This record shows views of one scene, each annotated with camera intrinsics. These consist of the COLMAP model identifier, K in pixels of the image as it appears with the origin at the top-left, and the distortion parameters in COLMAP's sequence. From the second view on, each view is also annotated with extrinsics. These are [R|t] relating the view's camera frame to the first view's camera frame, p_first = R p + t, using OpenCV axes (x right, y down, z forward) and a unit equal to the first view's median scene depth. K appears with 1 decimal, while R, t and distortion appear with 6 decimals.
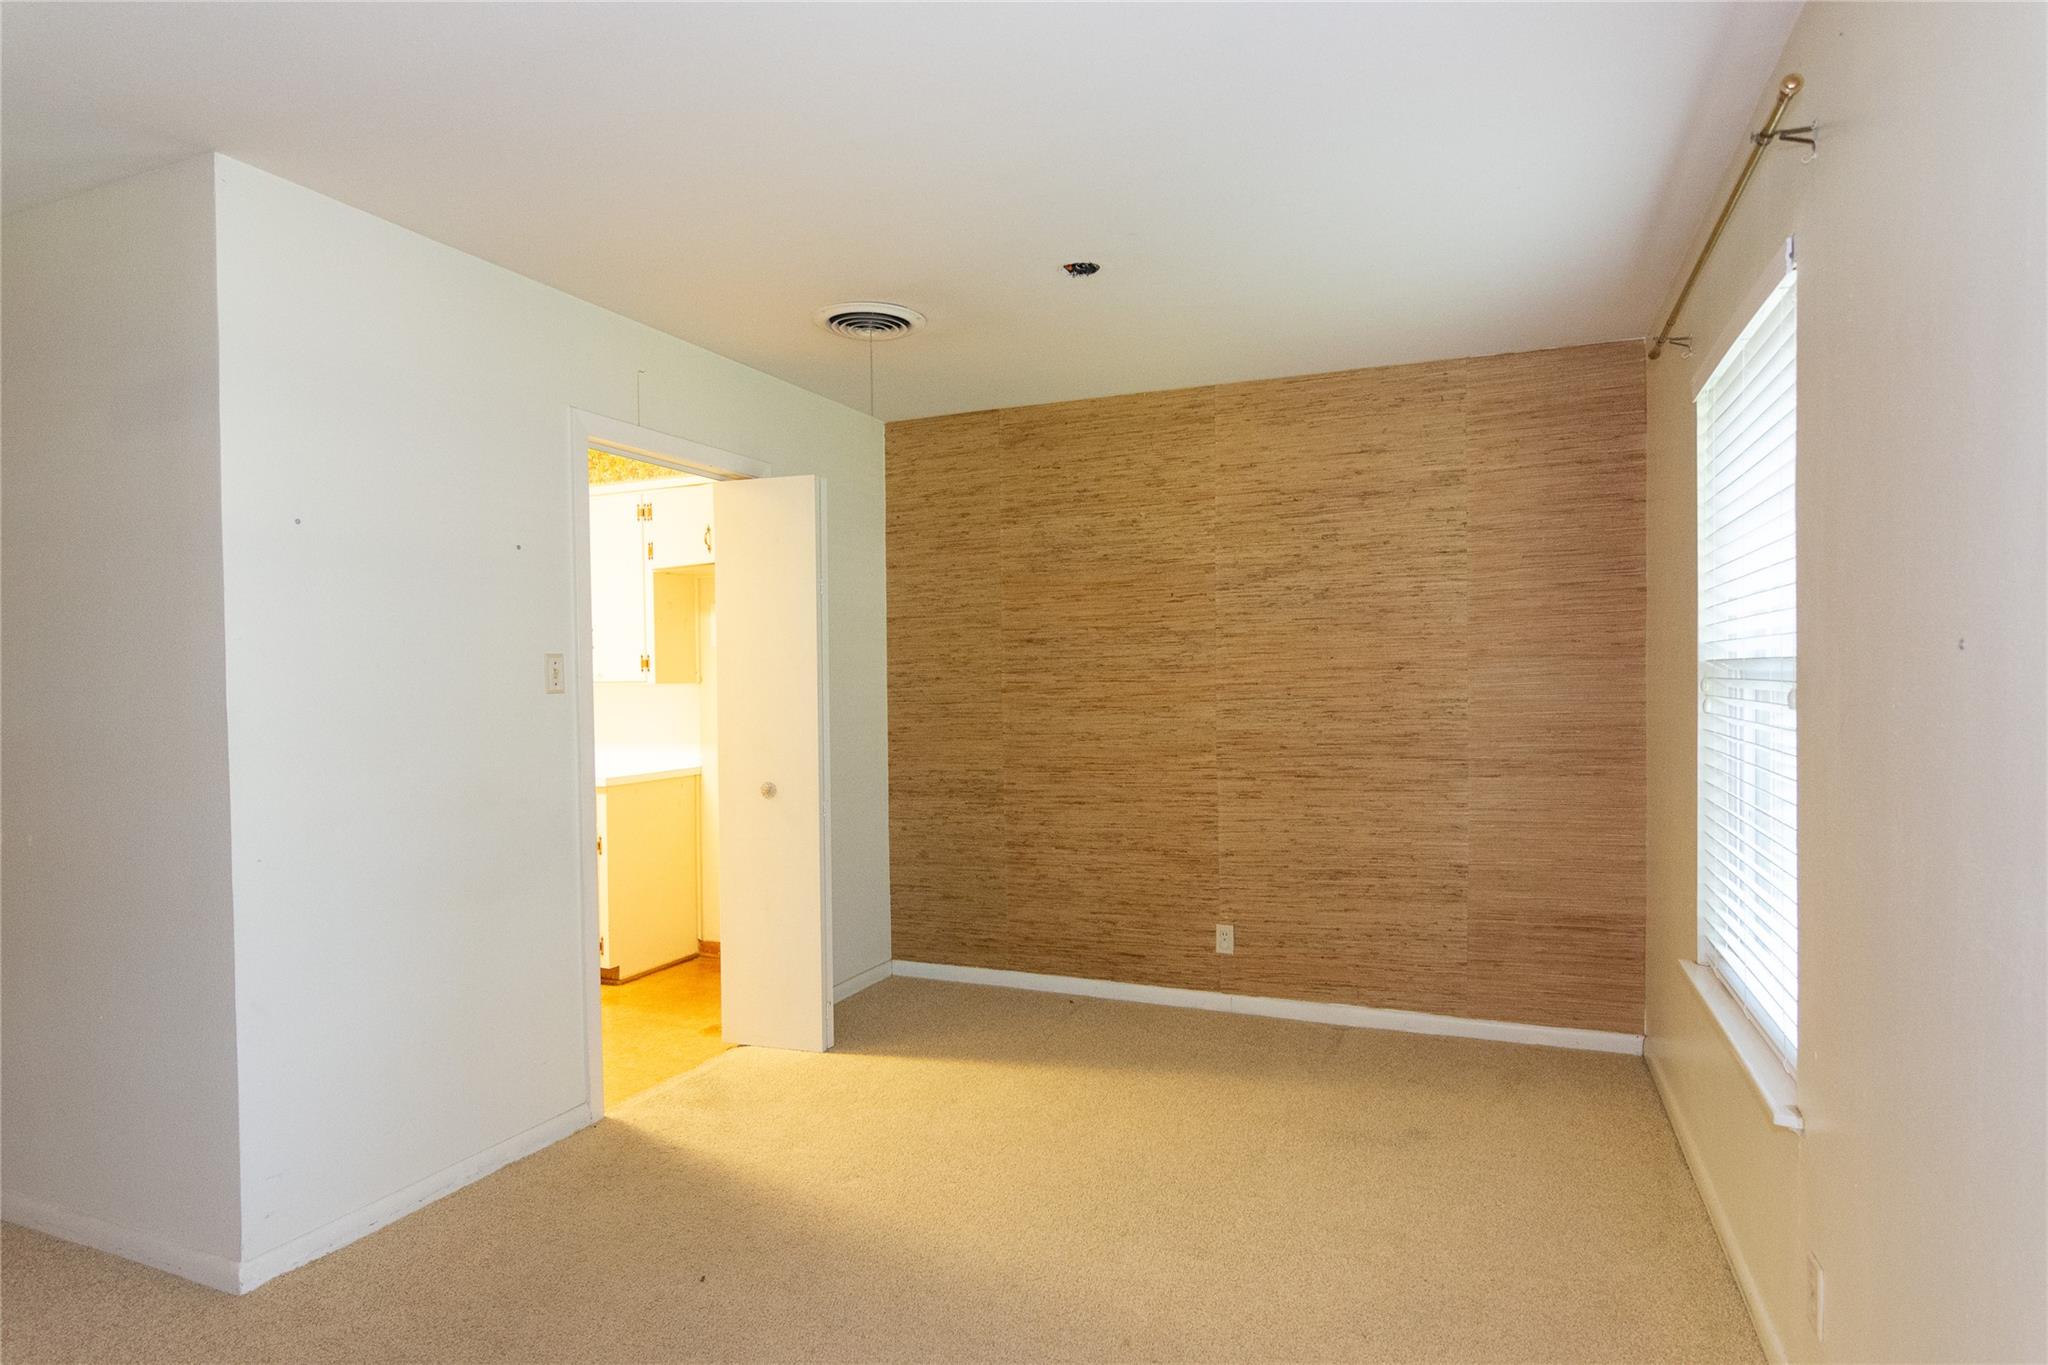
lens RADIAL K [[1114.0, 0, 1014.1], [0, 1114.0, 695.1], [0, 0, 1]] dist [-0.003233, -0.001158]
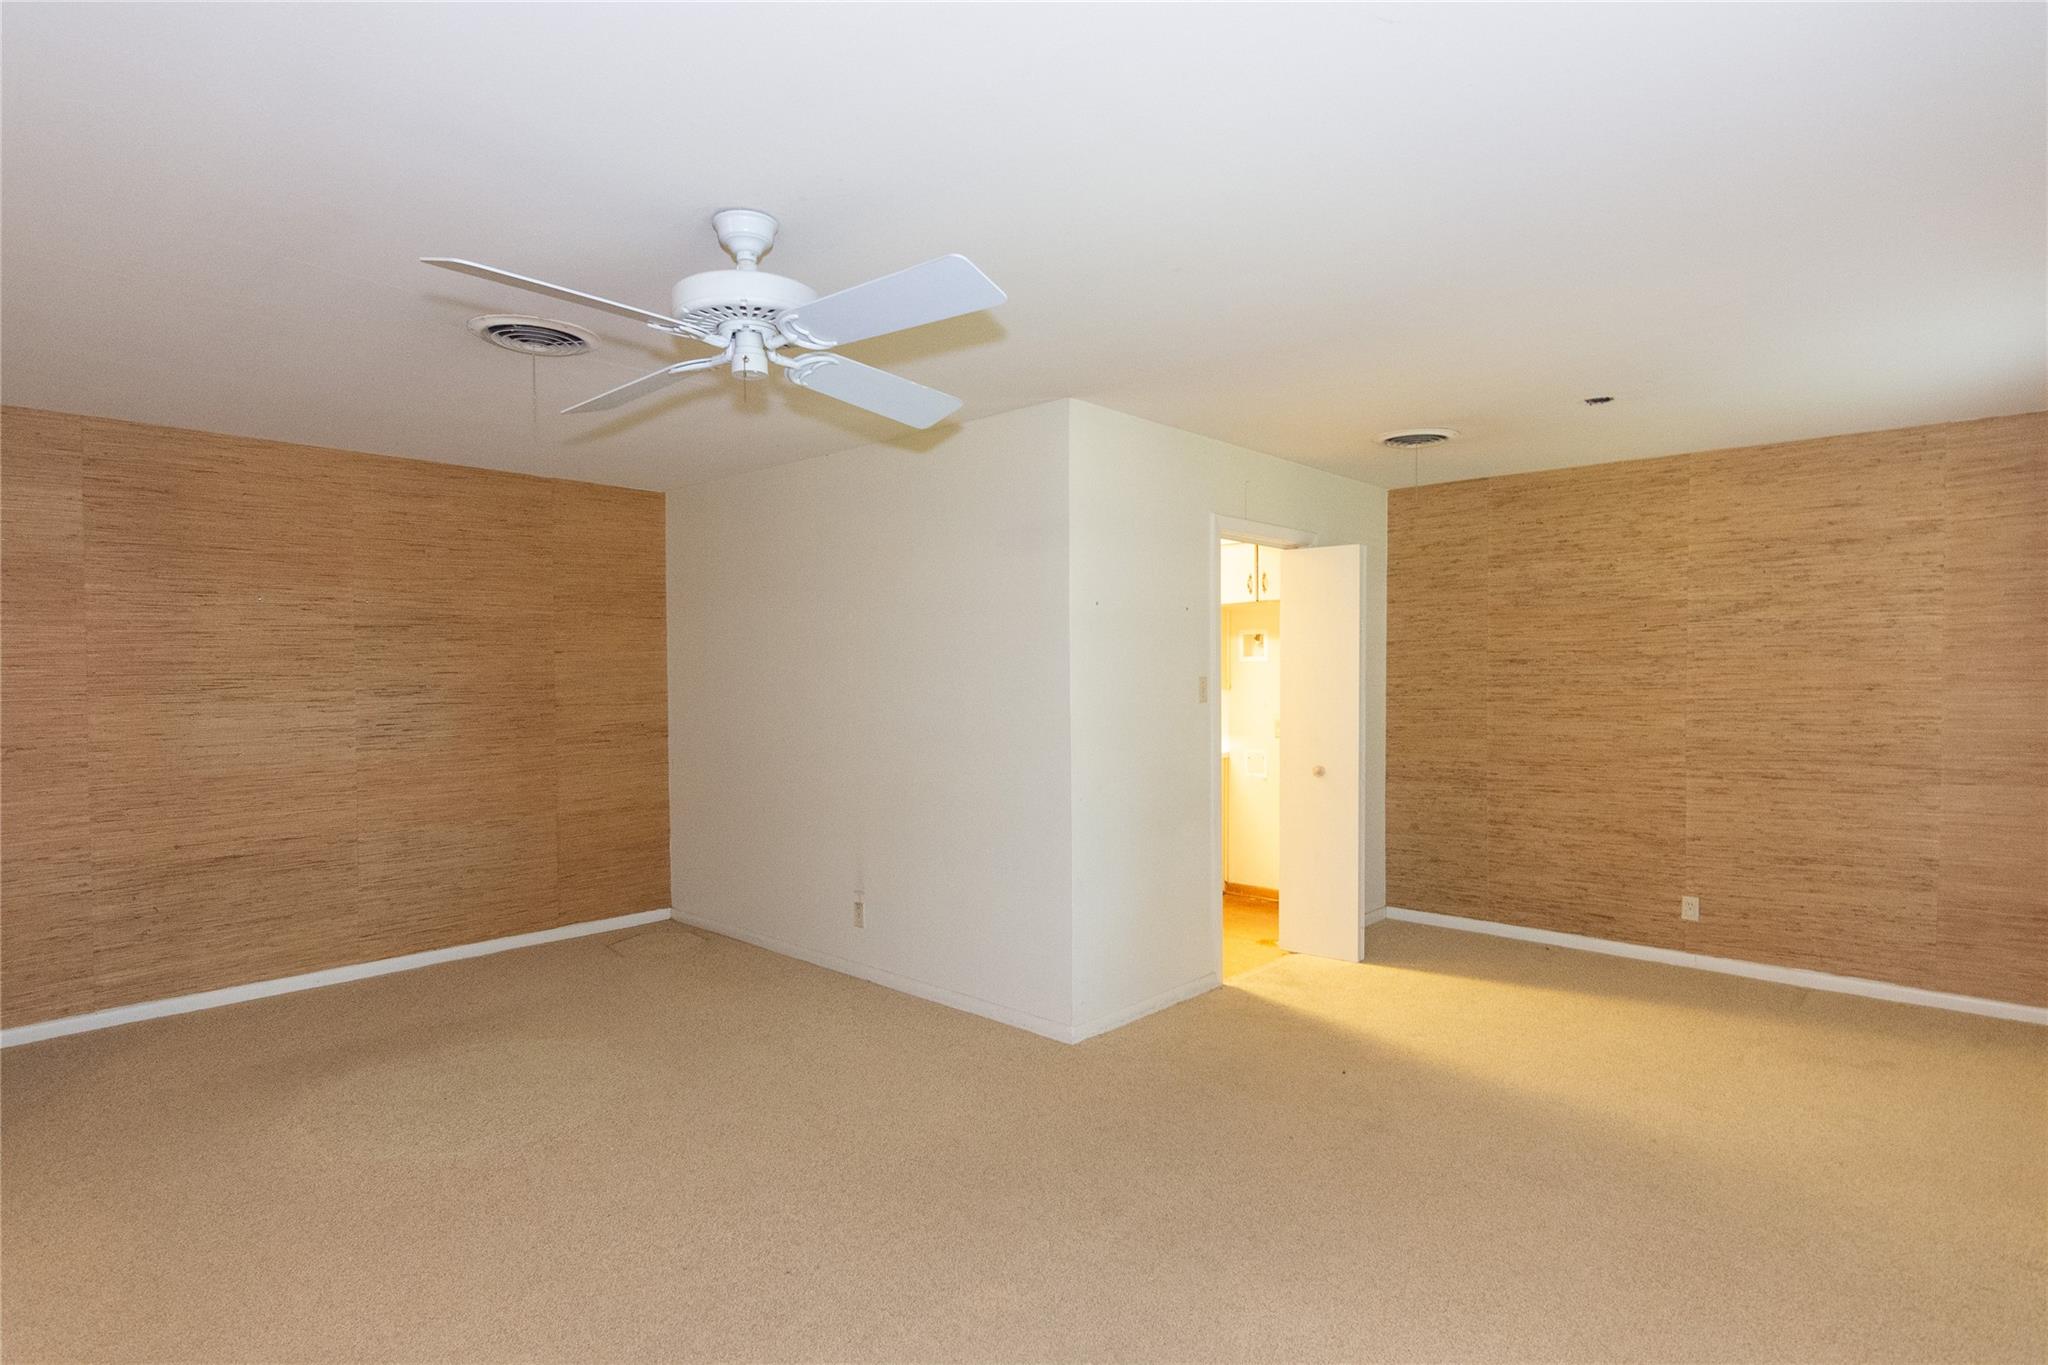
lens RADIAL K [[1045.0, 0, 1018.4], [0, 1045.0, 693.7], [0, 0, 1]] dist [-0.003573, 0.002813]
pose [[0.942359, 0.015154, -0.334261, -0.126382], [-0.012267, 0.999867, 0.010748, -0.019074], [0.334379, -0.006028, 0.942419, -0.322522]]
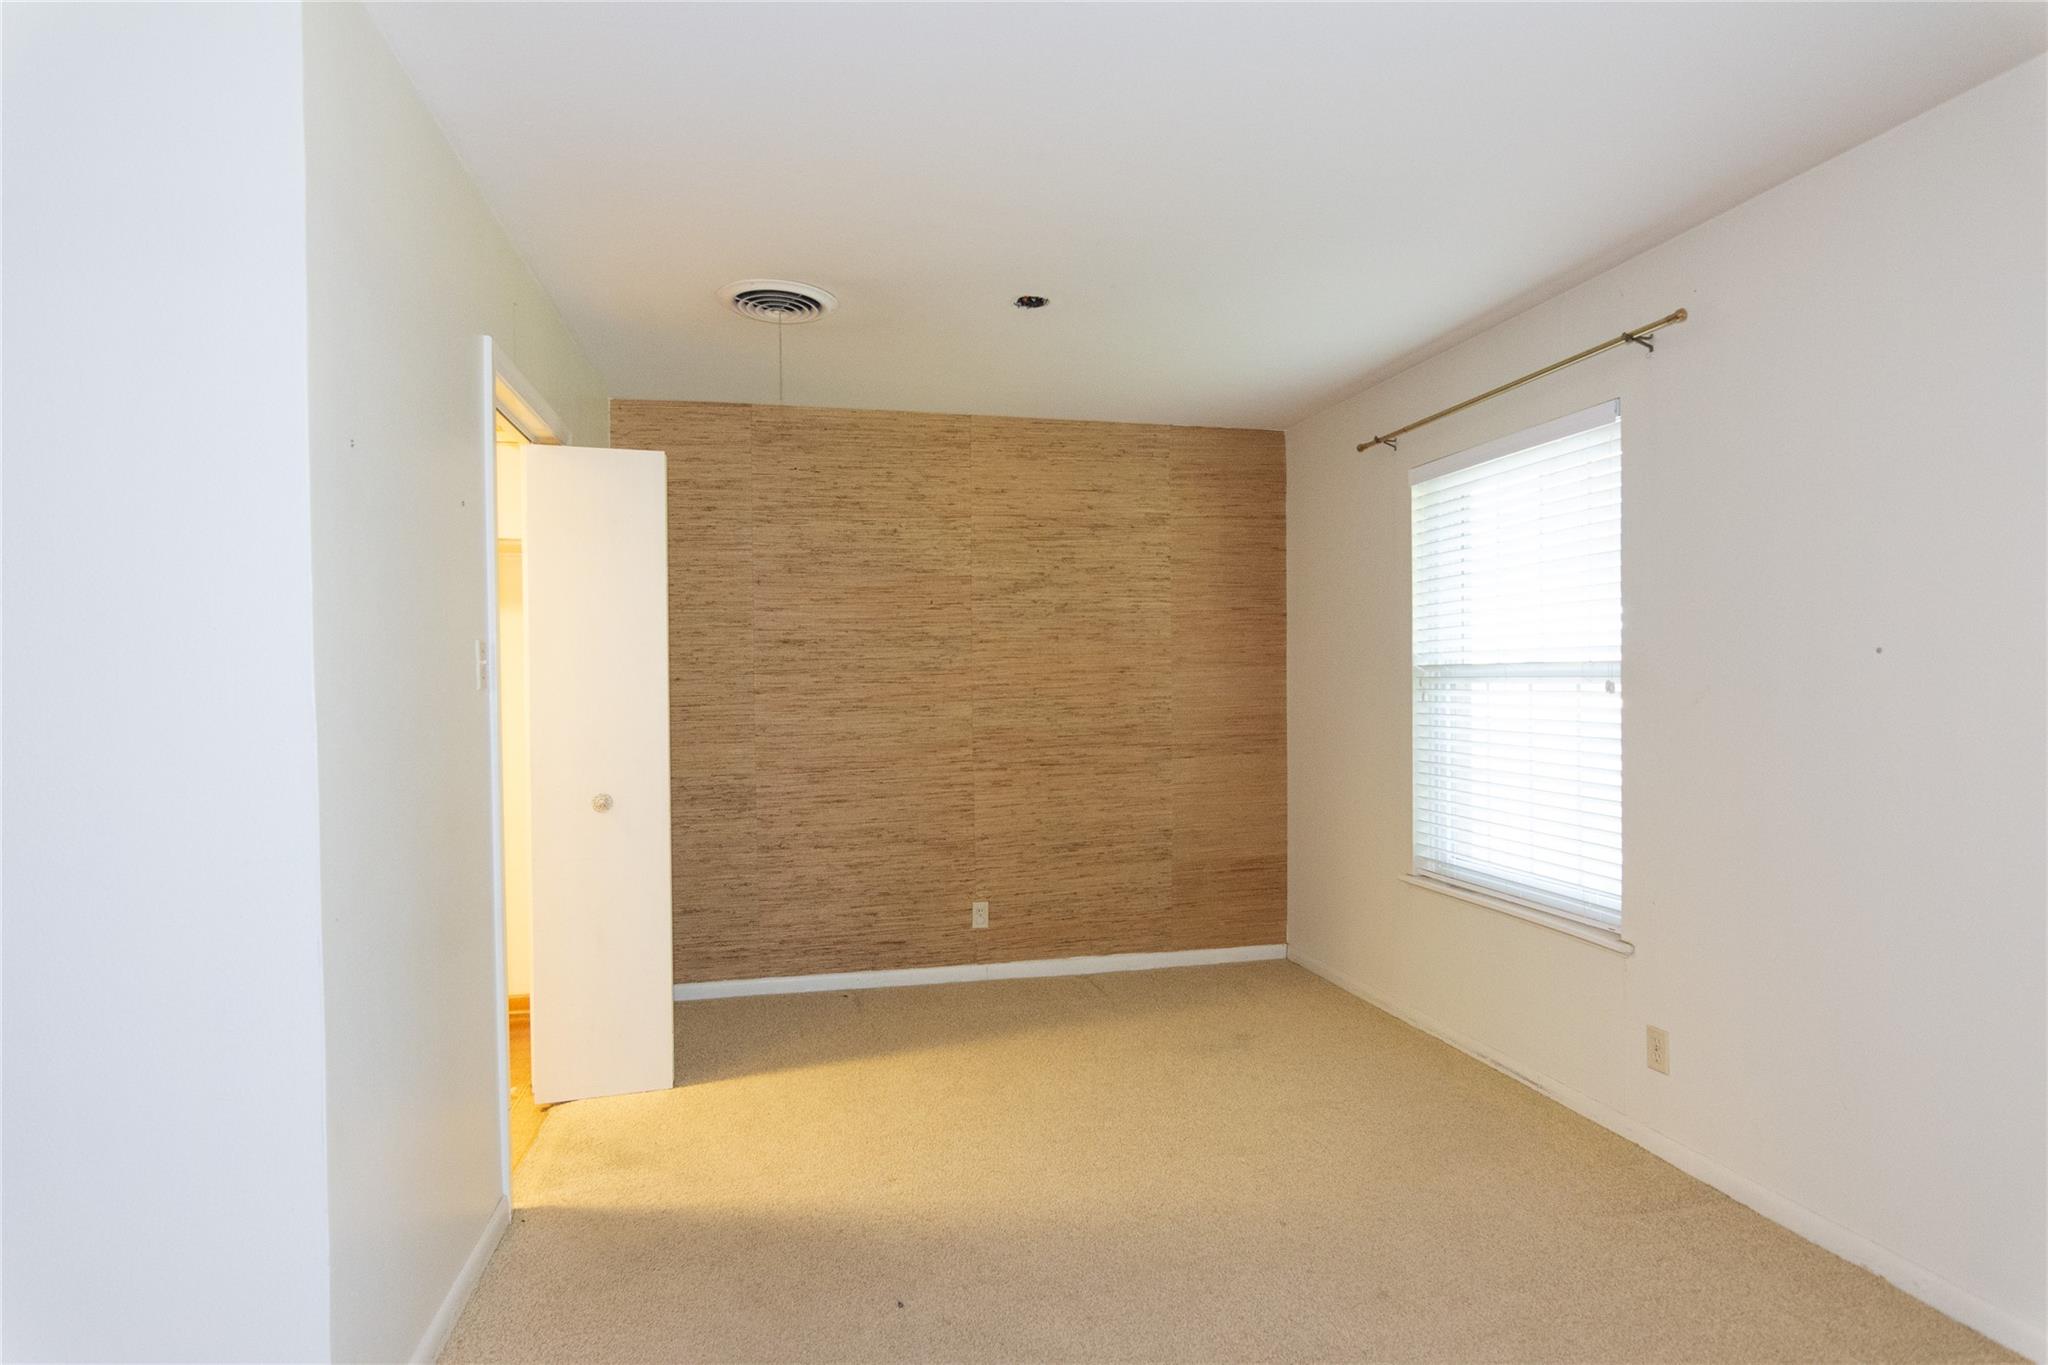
lens RADIAL K [[1072.8, 0, 1016.0], [0, 1072.8, 695.5], [0, 0, 1]] dist [0.000349, -0.000280]
pose [[0.812179, -0.003248, 0.583399, -0.407957], [0.009012, 0.999935, -0.006979, 0.008491], [-0.583338, 0.010926, 0.812156, 0.110803]]
